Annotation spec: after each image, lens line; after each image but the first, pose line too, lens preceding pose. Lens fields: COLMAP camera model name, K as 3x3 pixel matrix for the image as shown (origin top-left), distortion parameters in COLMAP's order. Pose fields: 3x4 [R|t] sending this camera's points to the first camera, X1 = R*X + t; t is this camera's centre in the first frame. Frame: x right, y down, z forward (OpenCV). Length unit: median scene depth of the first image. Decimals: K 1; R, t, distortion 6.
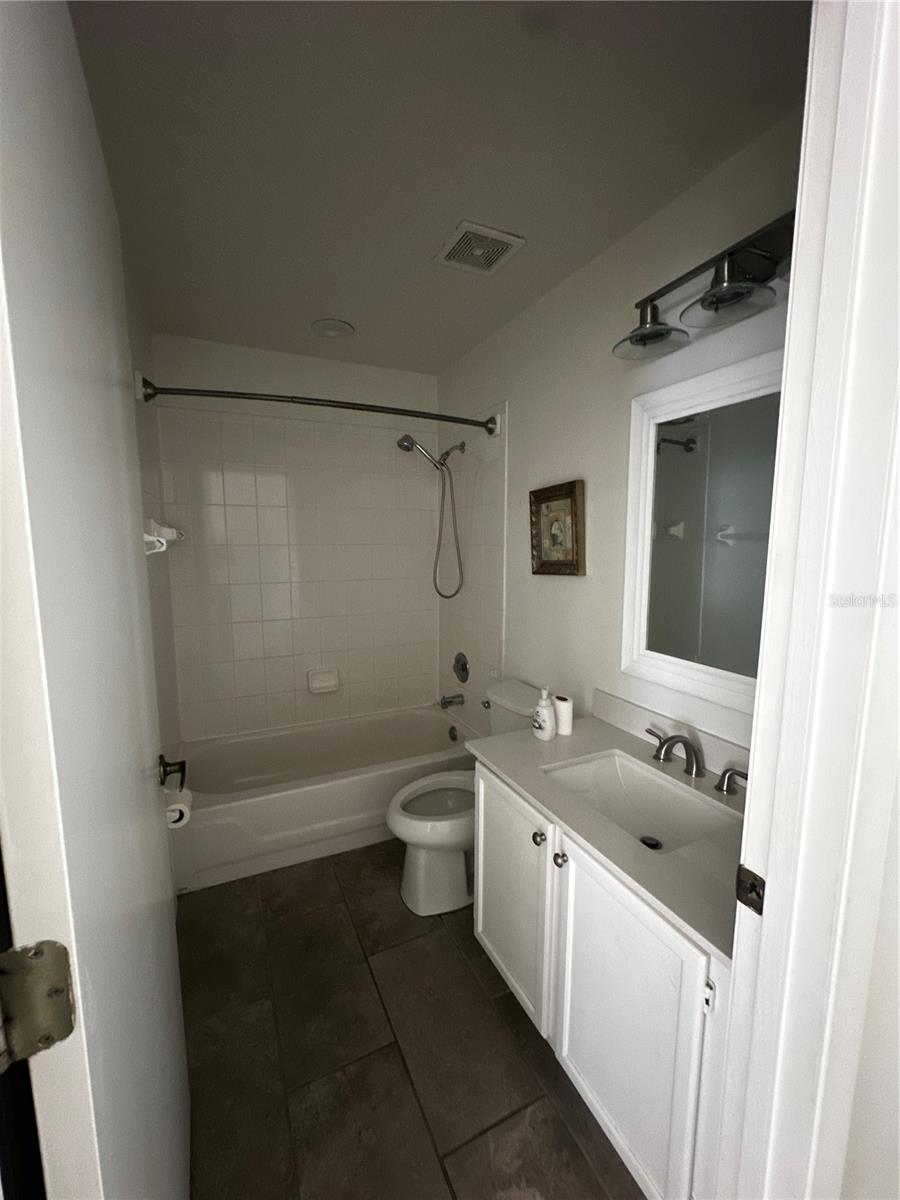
lens RADIAL K [[480.0, 0, 449.4], [0, 480.0, 603.1], [0, 0, 1]] dist [-0.000410, 0.000512]
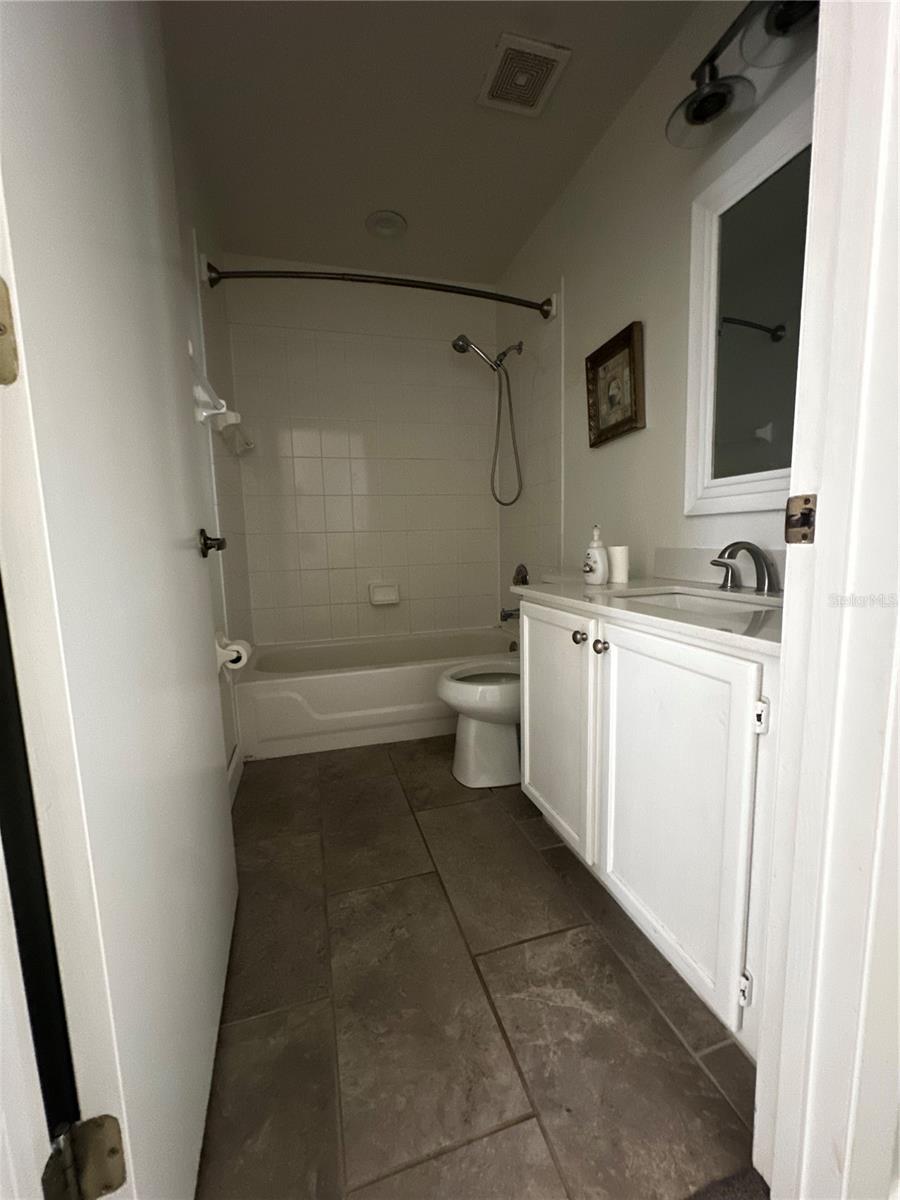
lens RADIAL K [[480.1, 0, 450.1], [0, 480.1, 600.9], [0, 0, 1]] dist [-0.003380, 0.000566]
pose [[0.987230, -0.005846, -0.159194, 0.059582], [0.005728, 0.999983, -0.001201, 0.285305], [0.159198, 0.000274, 0.987247, 0.030108]]
